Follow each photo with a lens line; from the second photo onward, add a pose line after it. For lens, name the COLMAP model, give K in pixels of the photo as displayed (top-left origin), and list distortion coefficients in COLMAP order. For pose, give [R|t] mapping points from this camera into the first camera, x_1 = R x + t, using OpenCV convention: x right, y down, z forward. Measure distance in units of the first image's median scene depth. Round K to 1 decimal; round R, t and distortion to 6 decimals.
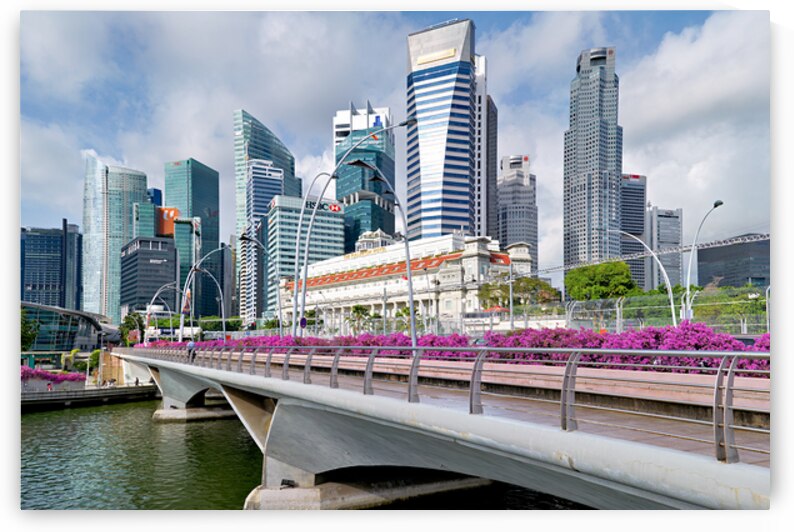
lens RADIAL K [[477.3, 0, 395.4], [0, 477.3, 341.1], [0, 0, 1]] dist [0.051722, 0.000169]
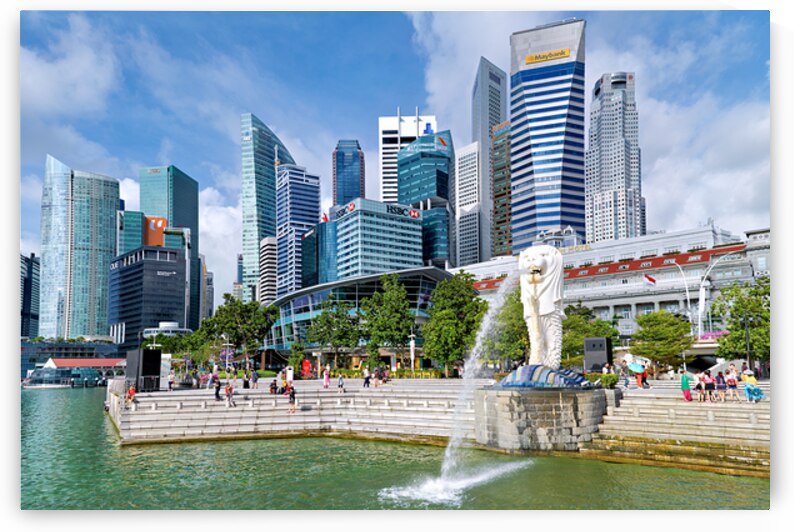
lens RADIAL K [[477.3, 0, 395.4], [0, 477.3, 341.1], [0, 0, 1]] dist [0.051722, 0.000169]
pose [[0.989545, -0.012396, 0.143692, -0.228620], [0.019020, 0.998814, -0.044820, 0.007029], [-0.142966, 0.047084, 0.988607, 0.077302]]
